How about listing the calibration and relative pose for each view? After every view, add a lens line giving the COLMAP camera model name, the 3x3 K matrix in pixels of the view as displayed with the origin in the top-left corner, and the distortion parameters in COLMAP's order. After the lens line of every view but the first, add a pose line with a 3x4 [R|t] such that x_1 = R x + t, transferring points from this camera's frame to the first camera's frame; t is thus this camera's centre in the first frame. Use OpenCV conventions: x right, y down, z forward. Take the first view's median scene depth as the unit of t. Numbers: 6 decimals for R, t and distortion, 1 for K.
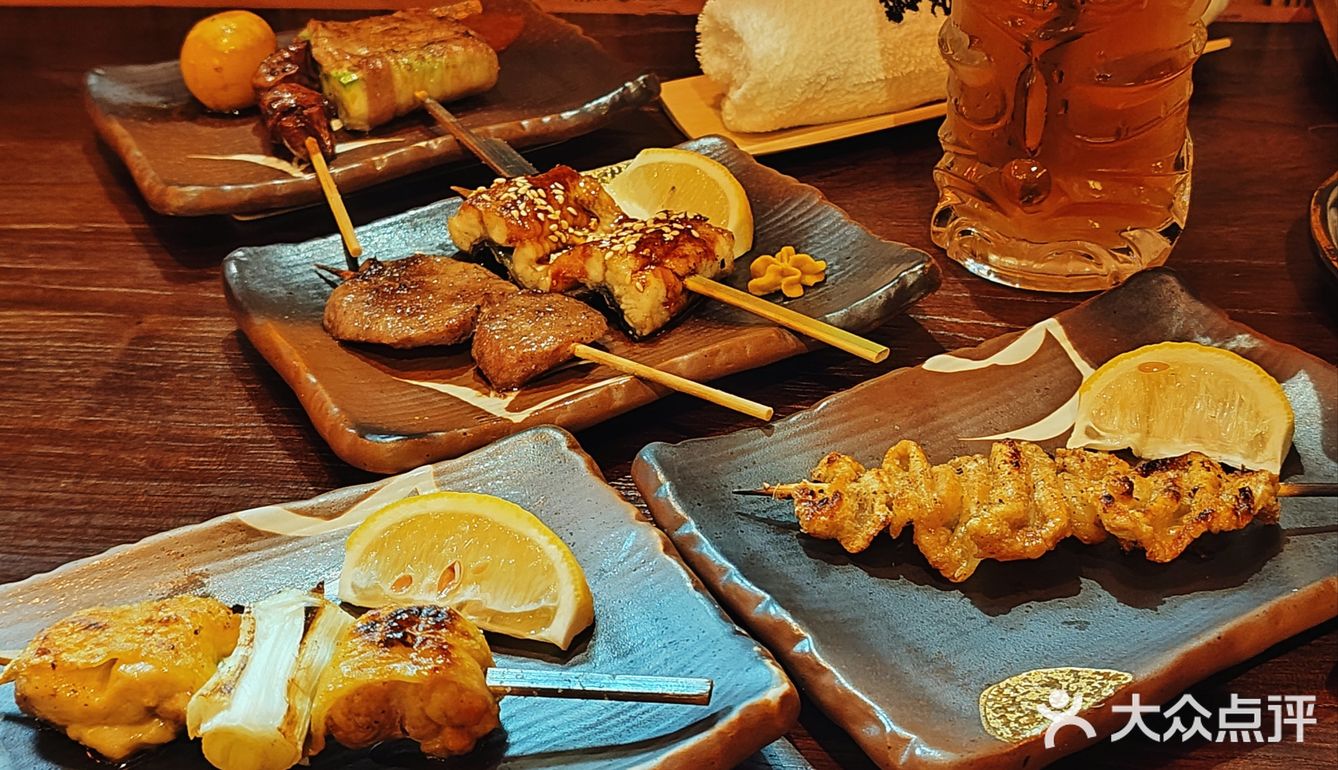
lens RADIAL K [[1697.4, 0, 669.0], [0, 1697.4, 385.0], [0, 0, 1]] dist [0.169417, -0.711958]
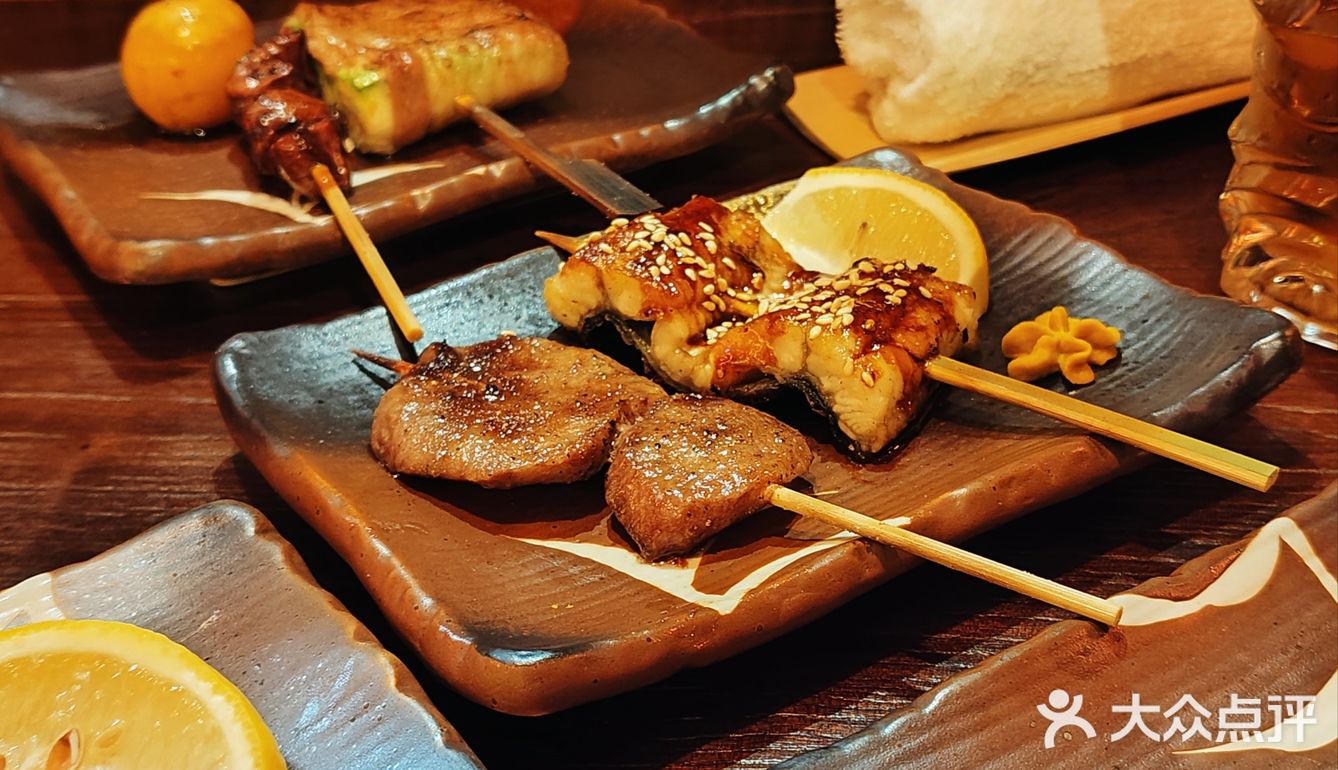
lens RADIAL K [[1732.6, 0, 669.0], [0, 1732.6, 385.0], [0, 0, 1]] dist [0.169405, -0.864586]
pose [[0.997974, -0.030111, 0.056038, -0.121779], [0.030824, 0.999454, -0.011889, -0.046581], [-0.055649, 0.013592, 0.998358, 0.312709]]
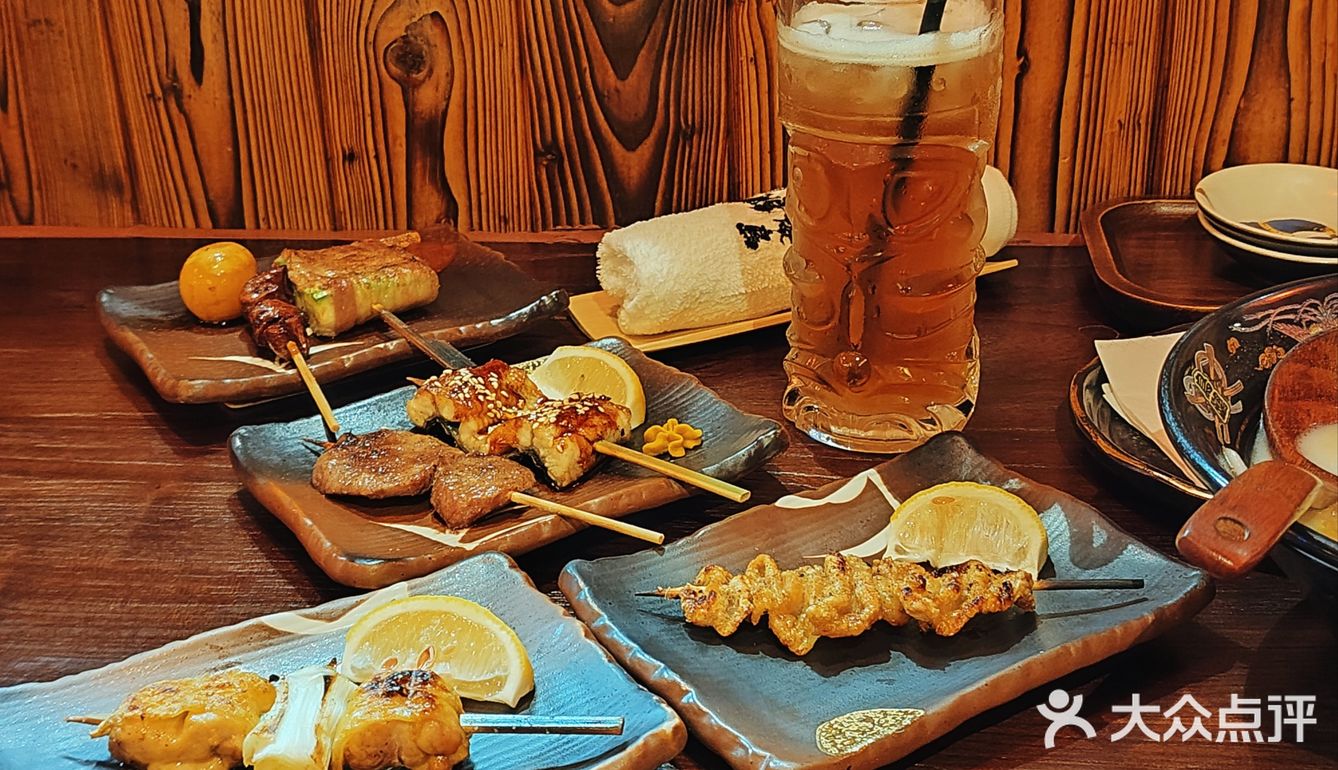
lens RADIAL K [[1702.8, 0, 641.9], [0, 1702.8, 383.5], [0, 0, 1]] dist [0.189823, -0.642573]
pose [[0.998596, -0.009883, 0.052033, -0.020301], [0.016380, 0.991901, -0.125950, 0.054053], [-0.050367, 0.126626, 0.990671, -0.284370]]
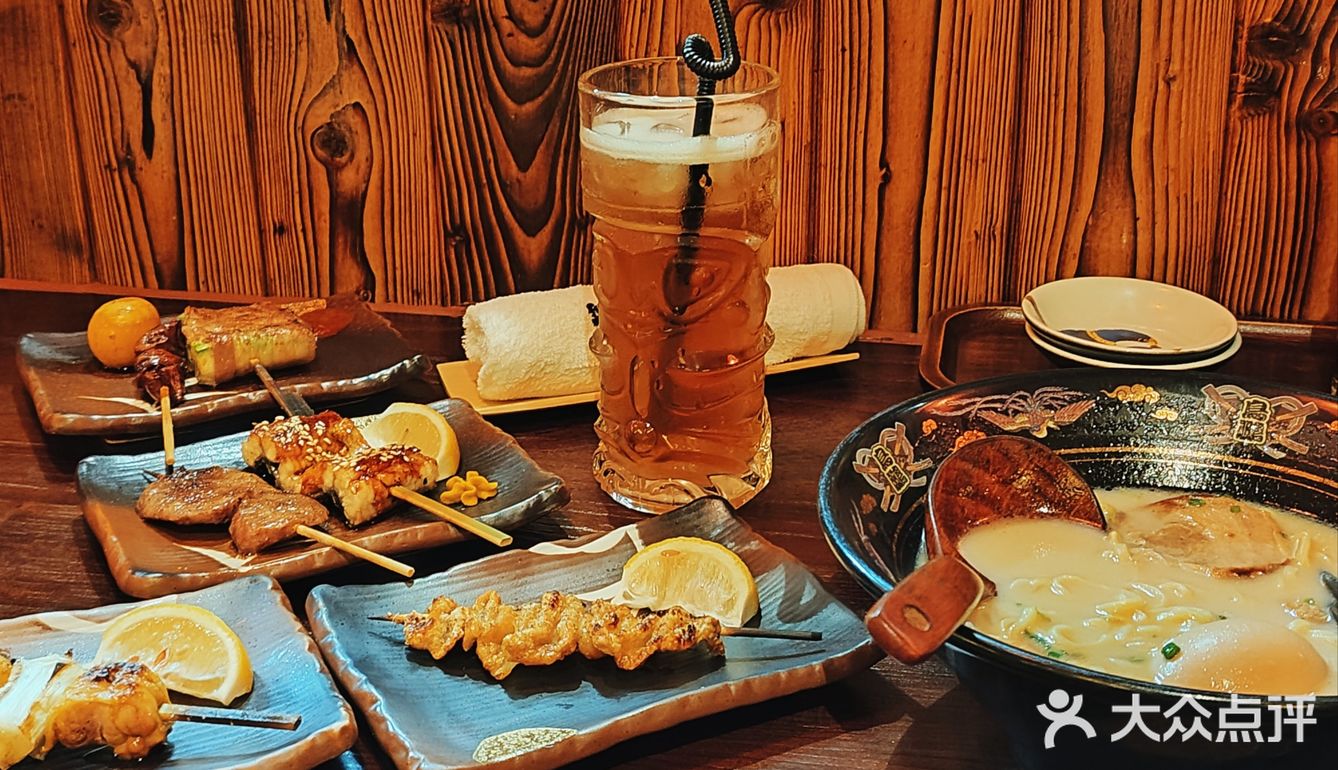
lens RADIAL K [[1697.4, 0, 669.0], [0, 1697.4, 385.0], [0, 0, 1]] dist [0.169417, -0.711958]
pose [[0.998378, 0.049112, -0.028794, 0.266745], [-0.053623, 0.981113, -0.185856, 0.101413], [0.019123, 0.187099, 0.982155, -0.401805]]
